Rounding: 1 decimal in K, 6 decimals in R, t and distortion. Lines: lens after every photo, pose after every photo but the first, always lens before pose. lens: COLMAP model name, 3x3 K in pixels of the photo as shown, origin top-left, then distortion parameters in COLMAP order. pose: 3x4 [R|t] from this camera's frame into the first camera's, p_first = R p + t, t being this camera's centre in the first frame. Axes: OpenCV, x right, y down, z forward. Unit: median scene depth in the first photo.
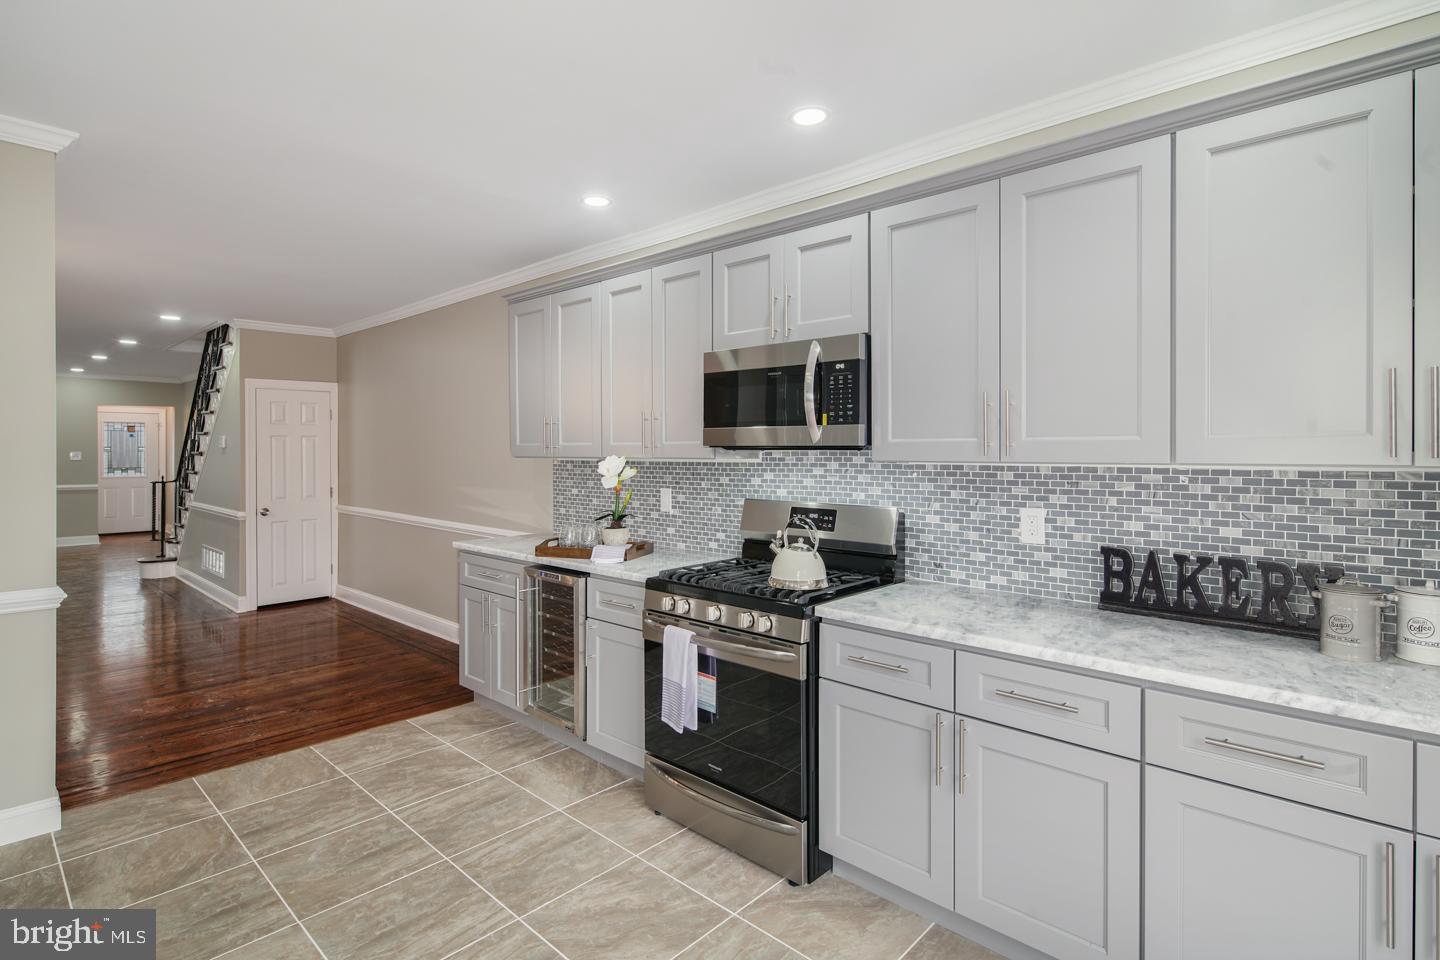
lens RADIAL K [[717.9, 0, 711.8], [0, 717.9, 456.5], [0, 0, 1]] dist [0.009541, -0.003679]
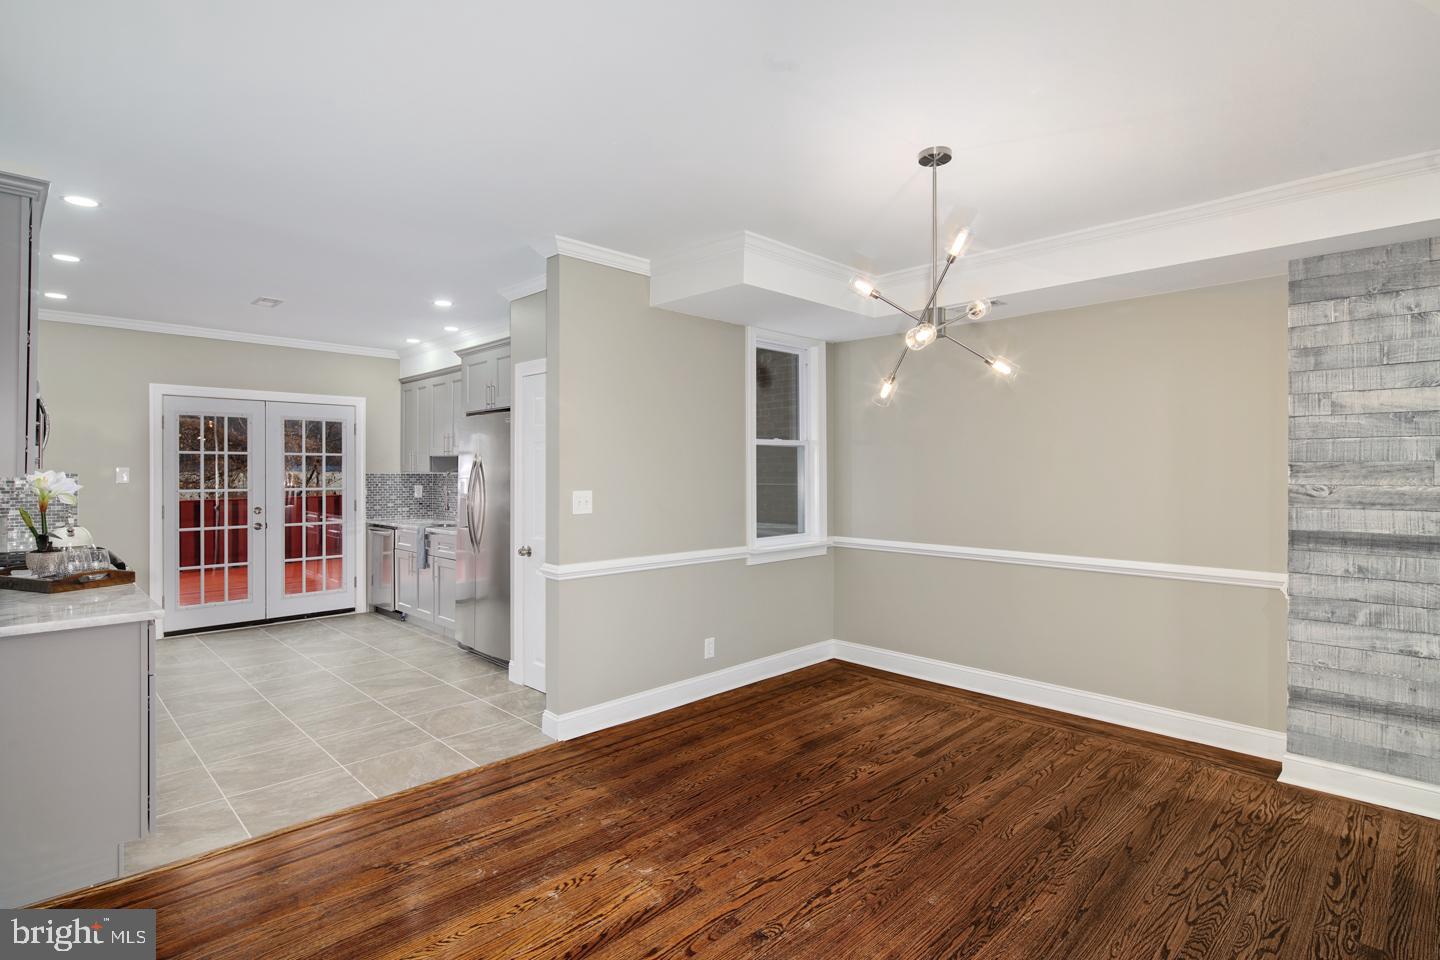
lens RADIAL K [[717.9, 0, 719.0], [0, 717.9, 470.9], [0, 0, 1]] dist [0.009541, -0.003679]
pose [[-0.999462, -0.000322, 0.032811, -1.149267], [0.000067, 0.999930, 0.011843, -0.012886], [-0.032812, 0.011839, -0.999391, 2.130667]]
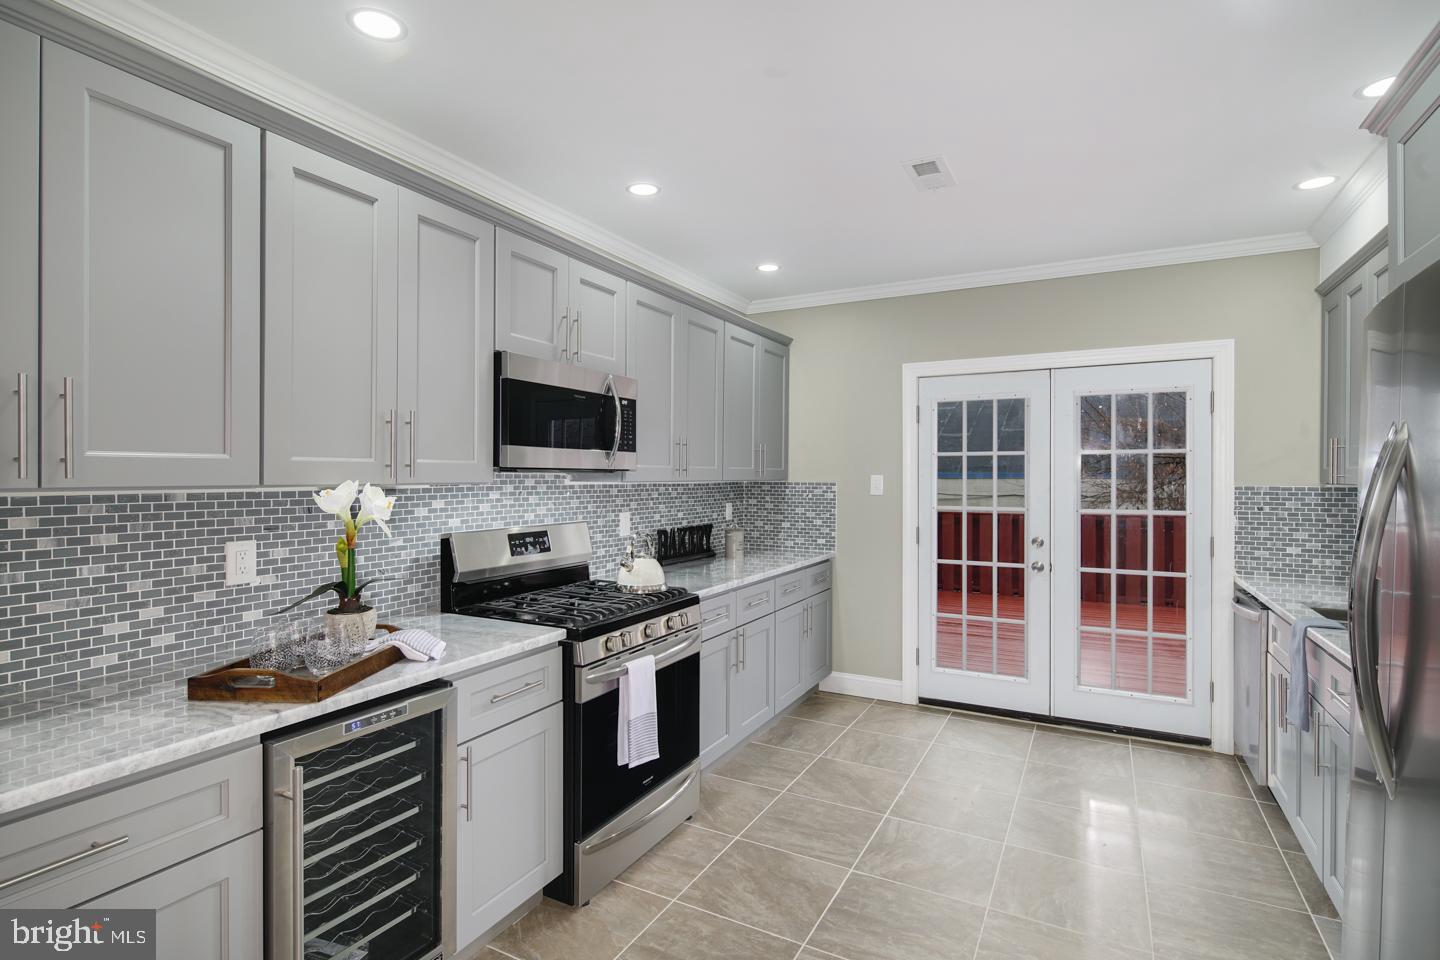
lens RADIAL K [[717.9, 0, 727.6], [0, 717.9, 480.9], [0, 0, 1]] dist [0.009541, -0.003679]
pose [[-0.274460, -0.006419, 0.961577, -0.858628], [0.008924, 0.999918, 0.009222, -0.004103], [-0.961557, 0.011112, -0.274381, 0.987692]]
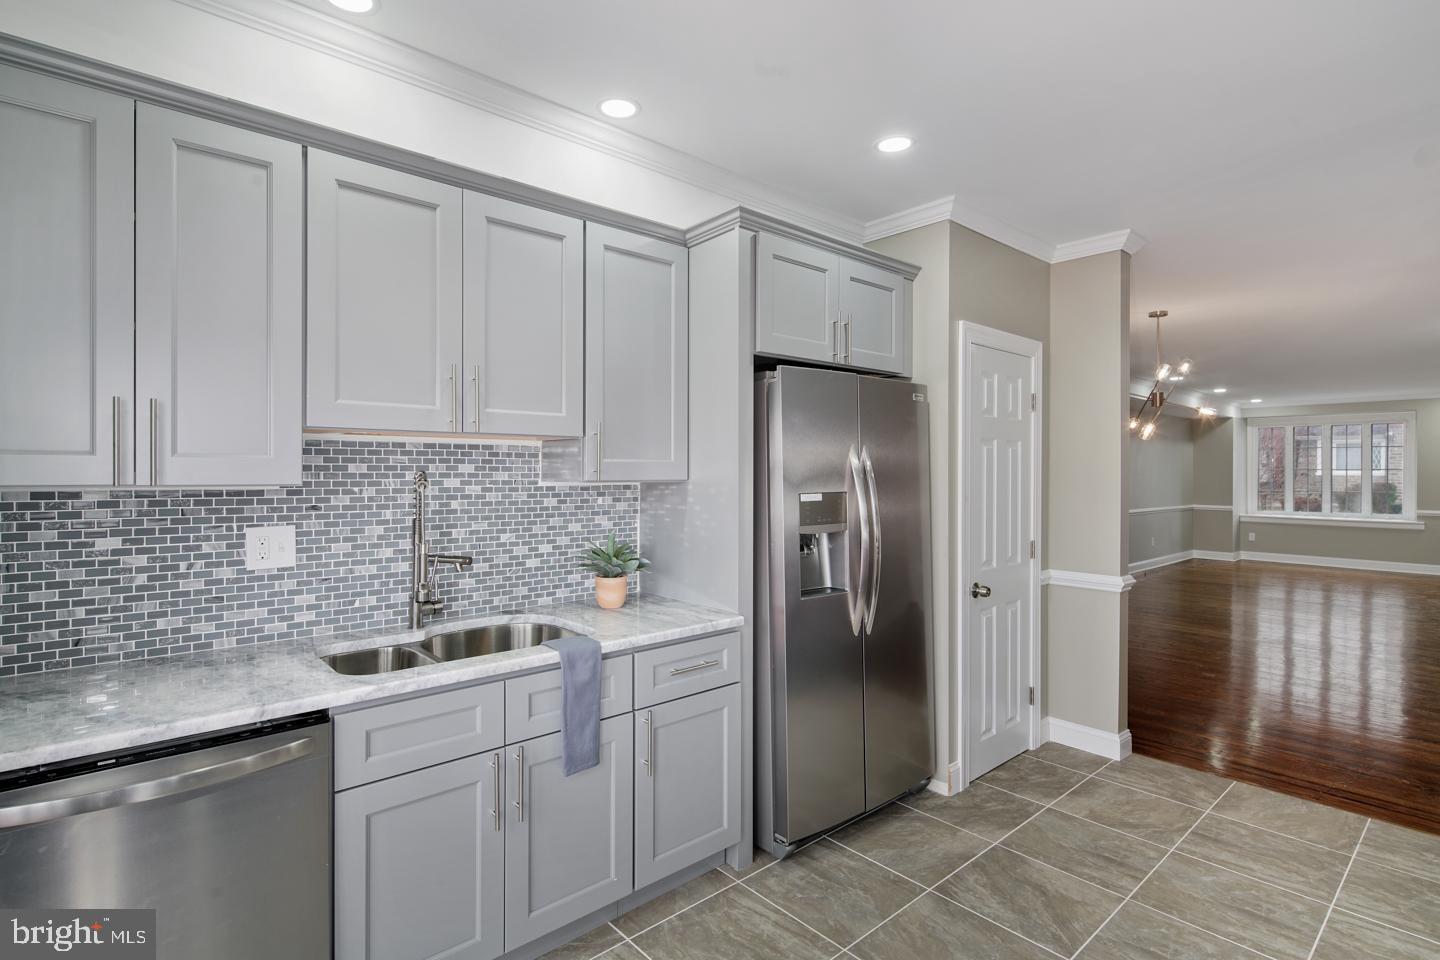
lens RADIAL K [[717.9, 0, 706.2], [0, 717.9, 471.4], [0, 0, 1]] dist [0.009541, -0.003679]
pose [[-0.086154, 0.000996, -0.996281, 0.418264], [-0.015547, 0.999876, 0.002344, -0.001002], [0.996161, 0.015691, -0.086127, 0.317503]]
